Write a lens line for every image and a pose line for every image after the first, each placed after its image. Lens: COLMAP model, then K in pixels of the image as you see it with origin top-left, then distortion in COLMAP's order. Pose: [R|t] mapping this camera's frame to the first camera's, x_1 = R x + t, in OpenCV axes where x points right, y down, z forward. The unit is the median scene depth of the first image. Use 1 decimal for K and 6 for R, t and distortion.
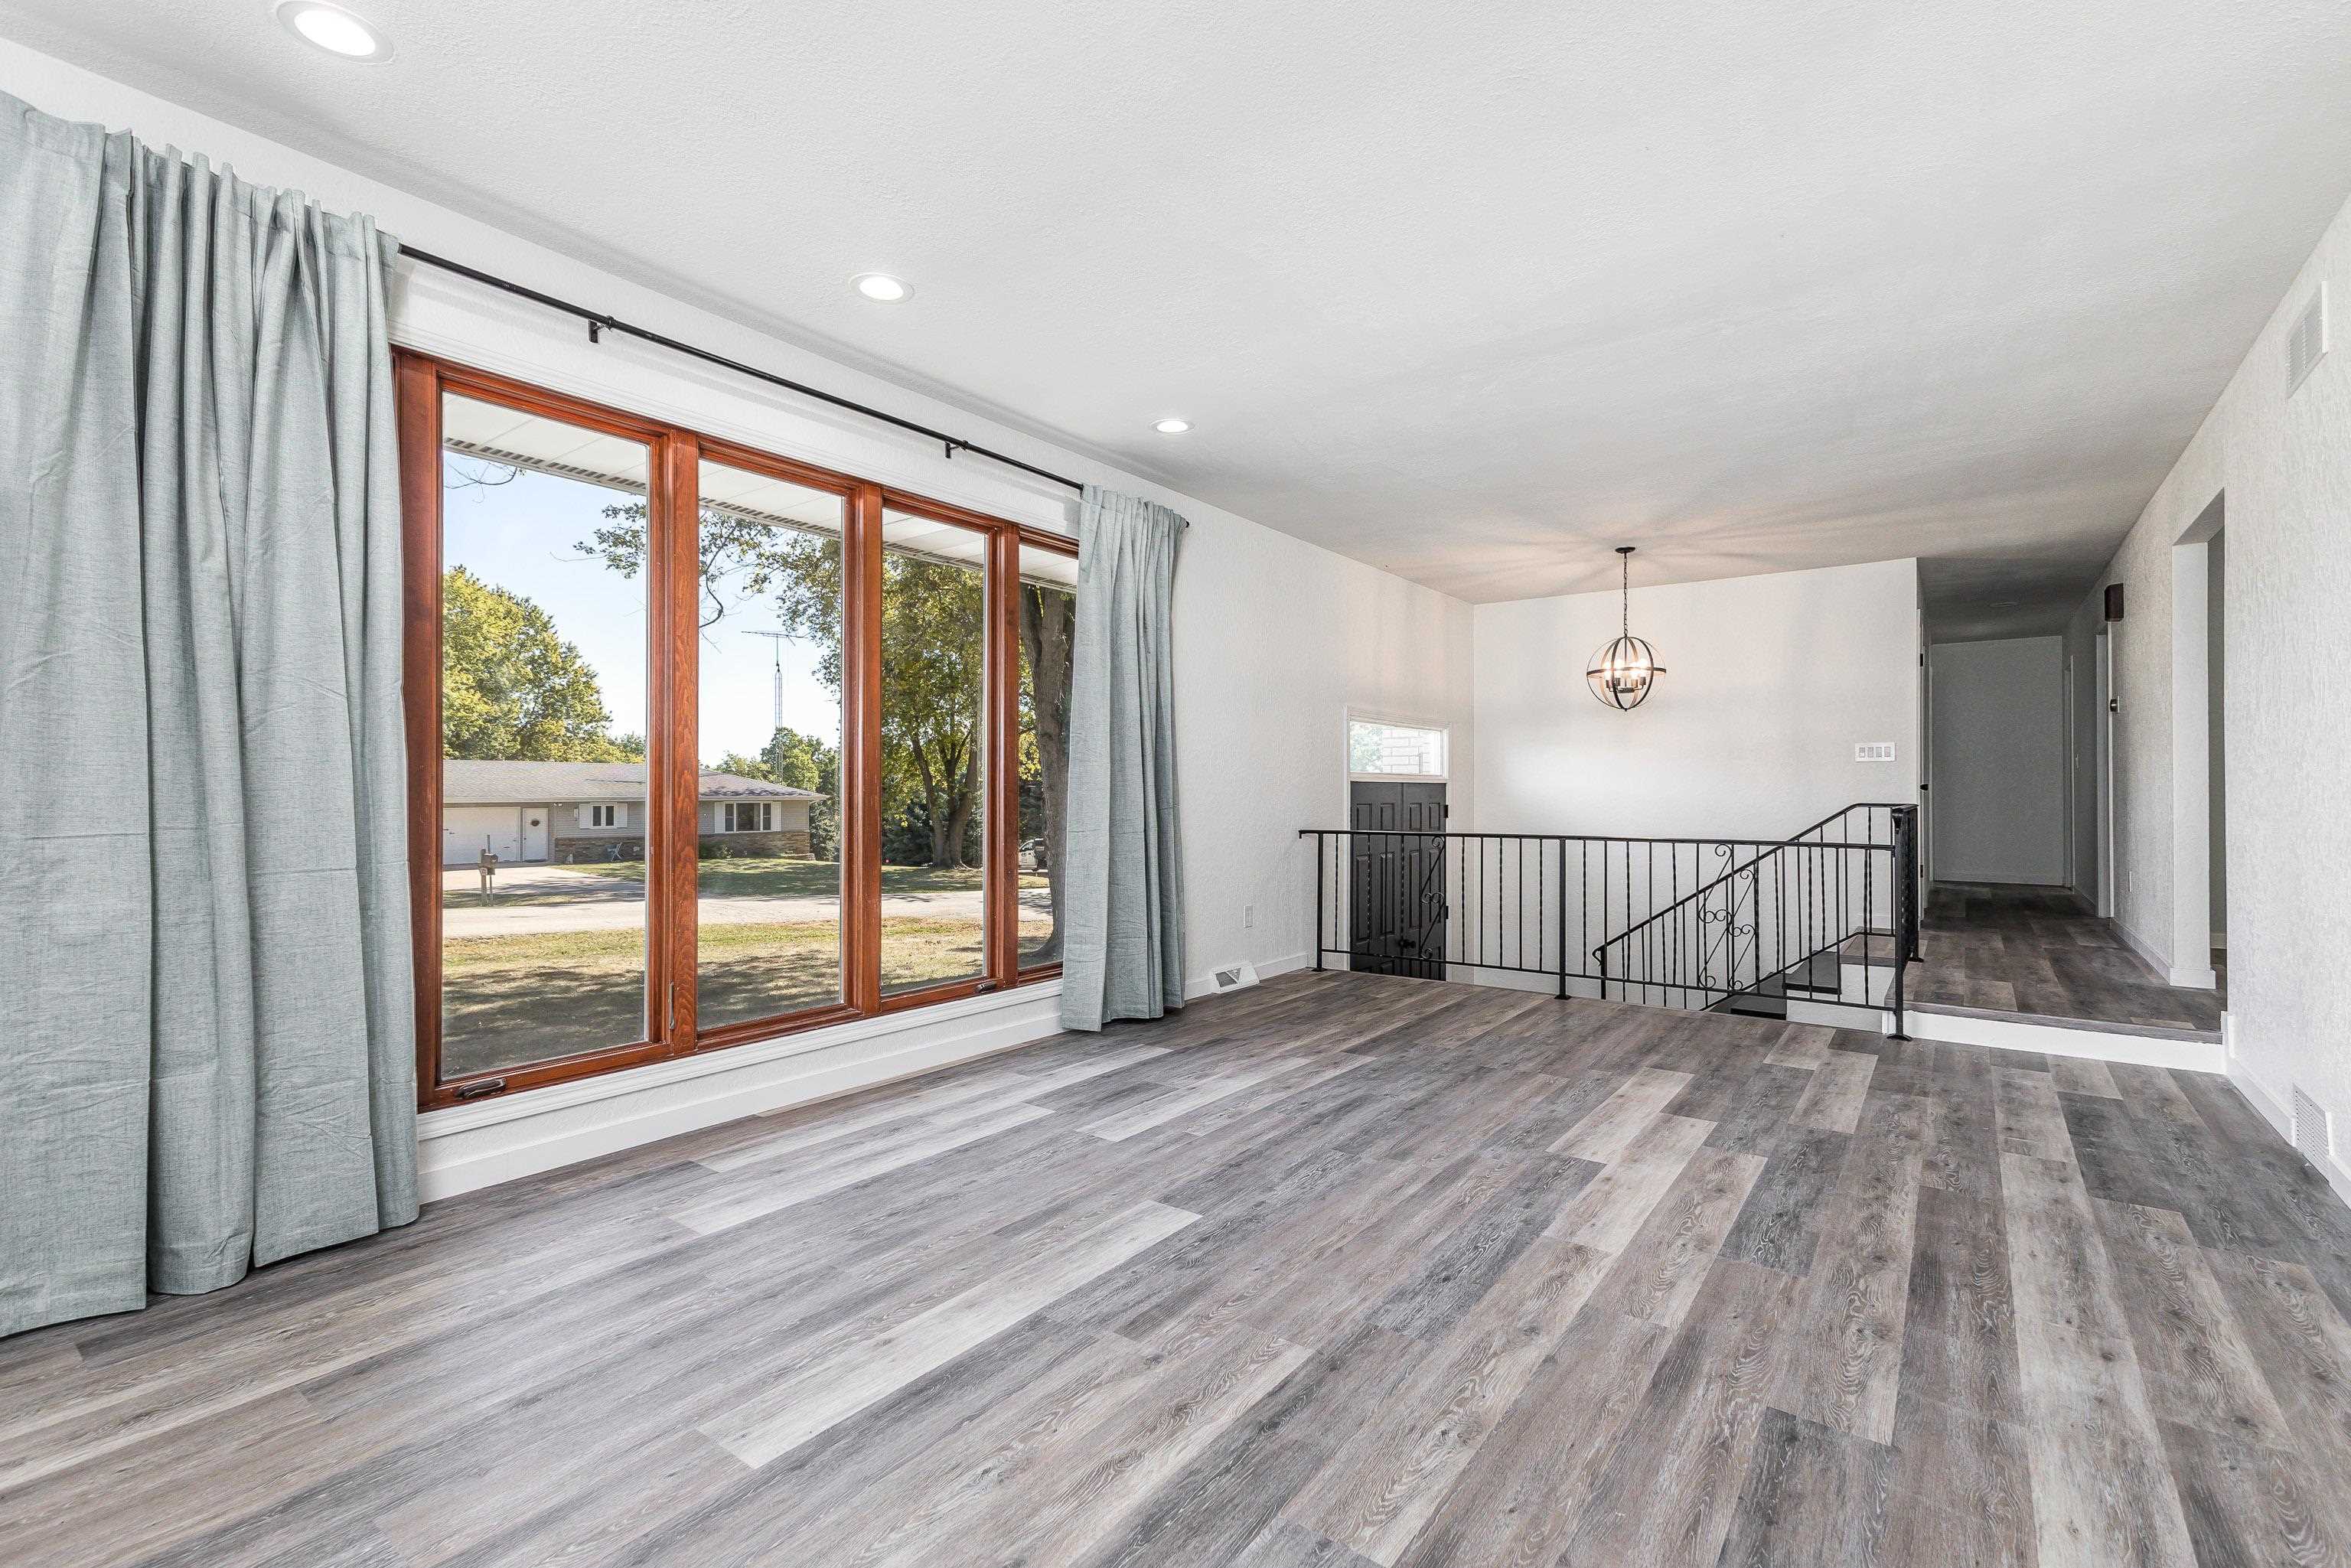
lens RADIAL K [[1039.2, 0, 1179.5], [0, 1039.2, 785.2], [0, 0, 1]] dist [0.016439, -0.004634]
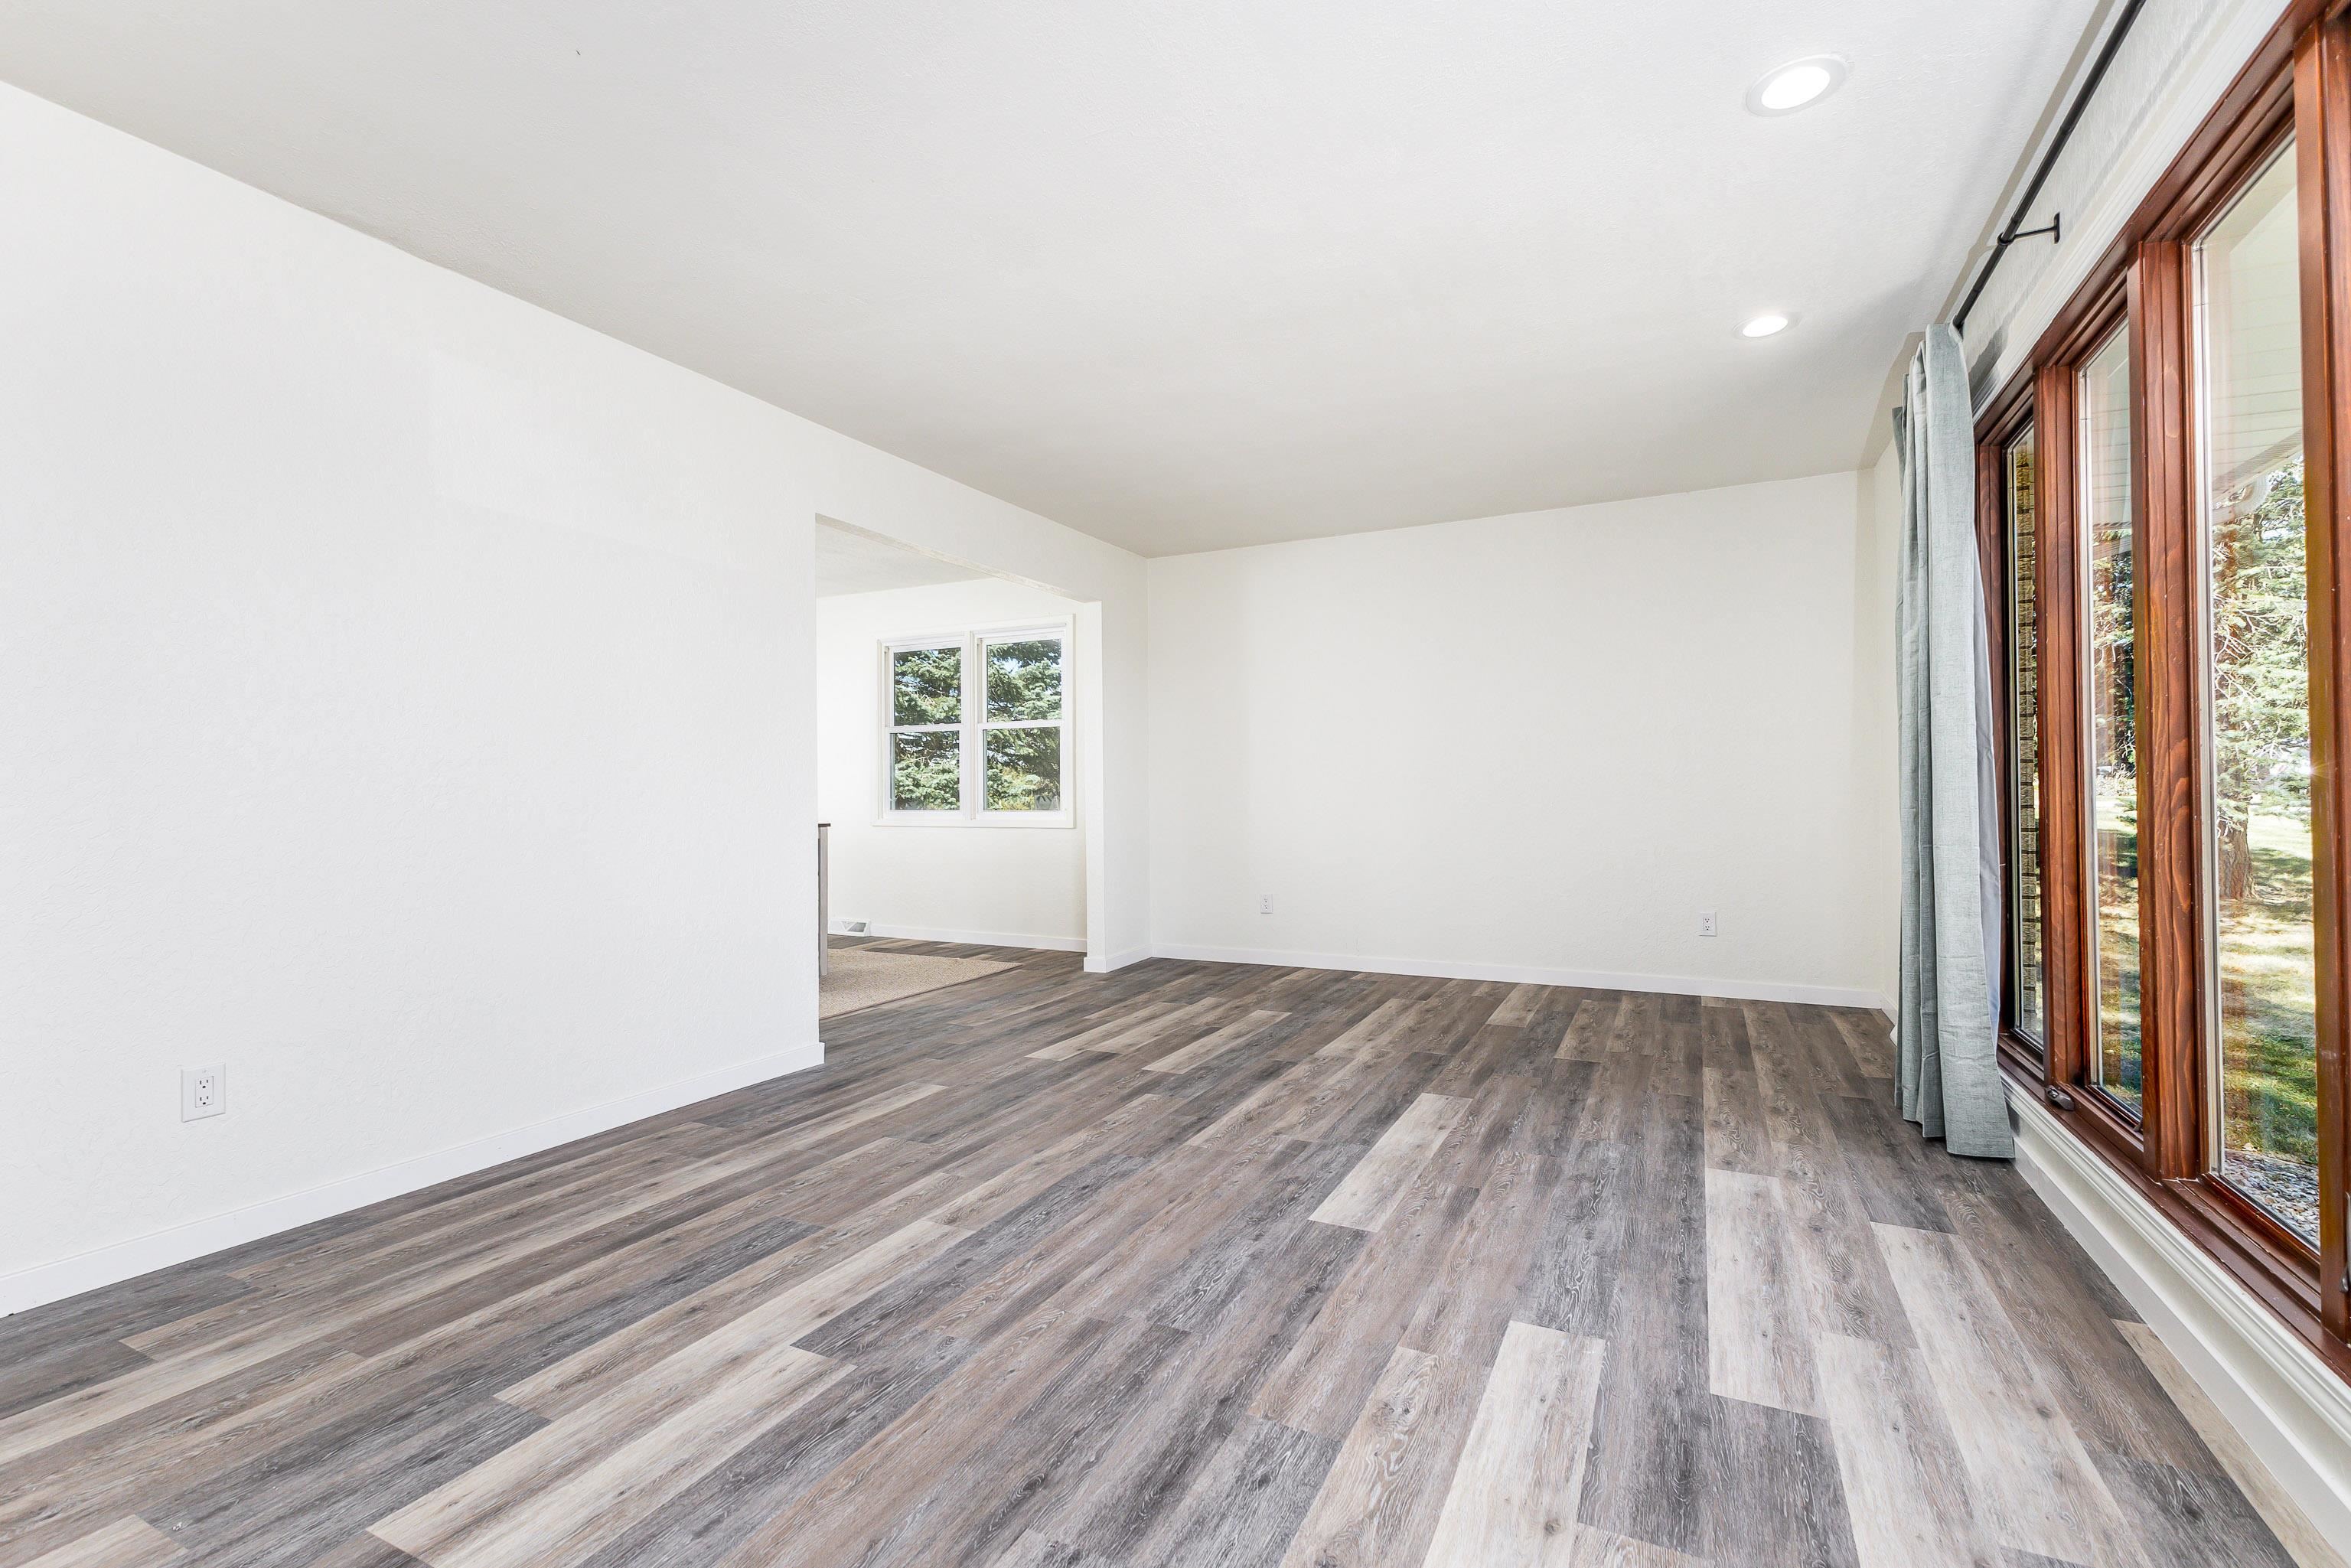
lens RADIAL K [[1039.2, 0, 1179.5], [0, 1039.2, 785.2], [0, 0, 1]] dist [0.016439, -0.004634]
pose [[-0.983453, 0.007039, -0.181024, 0.324851], [0.010022, 0.999829, -0.015571, 0.013356], [0.180884, -0.017128, -0.983355, 1.991761]]
